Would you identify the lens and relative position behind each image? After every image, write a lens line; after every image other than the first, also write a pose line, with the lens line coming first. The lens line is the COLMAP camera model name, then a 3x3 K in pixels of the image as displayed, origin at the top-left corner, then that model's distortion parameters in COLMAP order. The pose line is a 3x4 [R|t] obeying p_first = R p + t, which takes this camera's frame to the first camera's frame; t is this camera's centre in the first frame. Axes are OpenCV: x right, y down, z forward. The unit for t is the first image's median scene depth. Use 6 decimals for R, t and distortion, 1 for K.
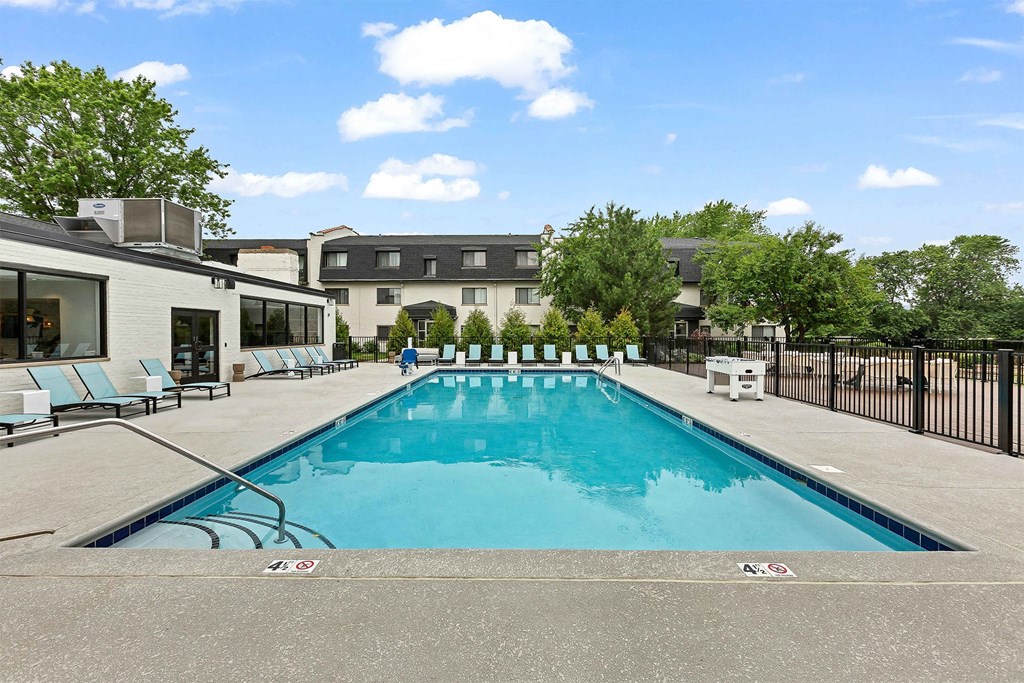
lens RADIAL K [[471.6, 0, 513.5], [0, 471.6, 342.2], [0, 0, 1]] dist [-0.002740, -0.000331]
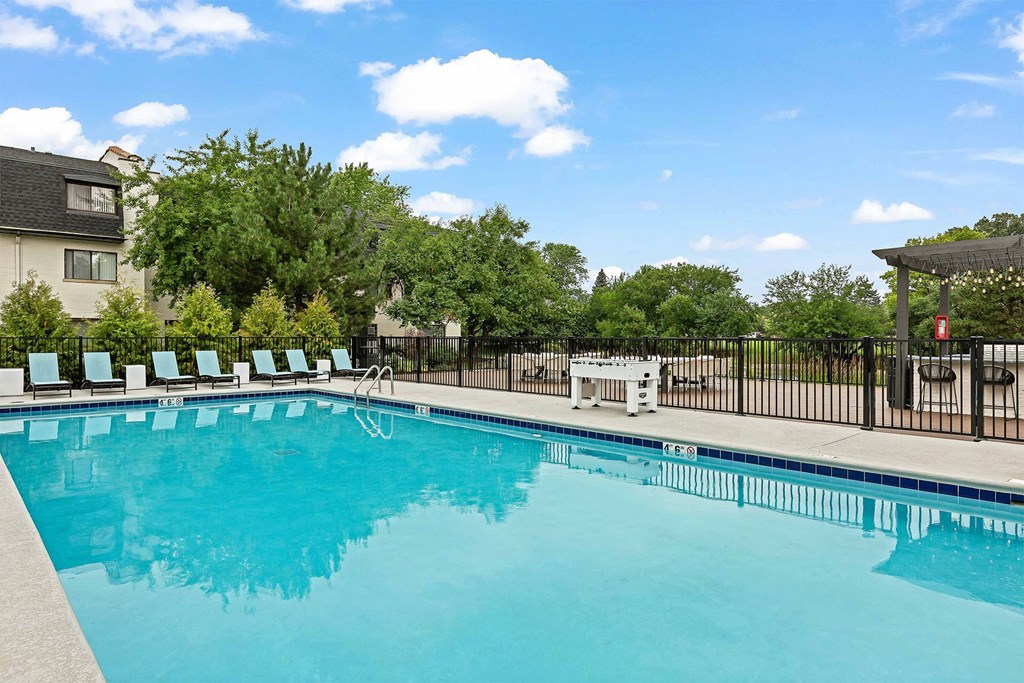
lens RADIAL K [[623.9, 0, 513.1], [0, 623.9, 331.3], [0, 0, 1]] dist [0.005401, 0.002423]
pose [[0.724615, 0.006487, 0.689124, -0.159980], [0.015011, 0.999570, -0.025194, 0.005947], [-0.688991, 0.028600, 0.724206, 0.187625]]
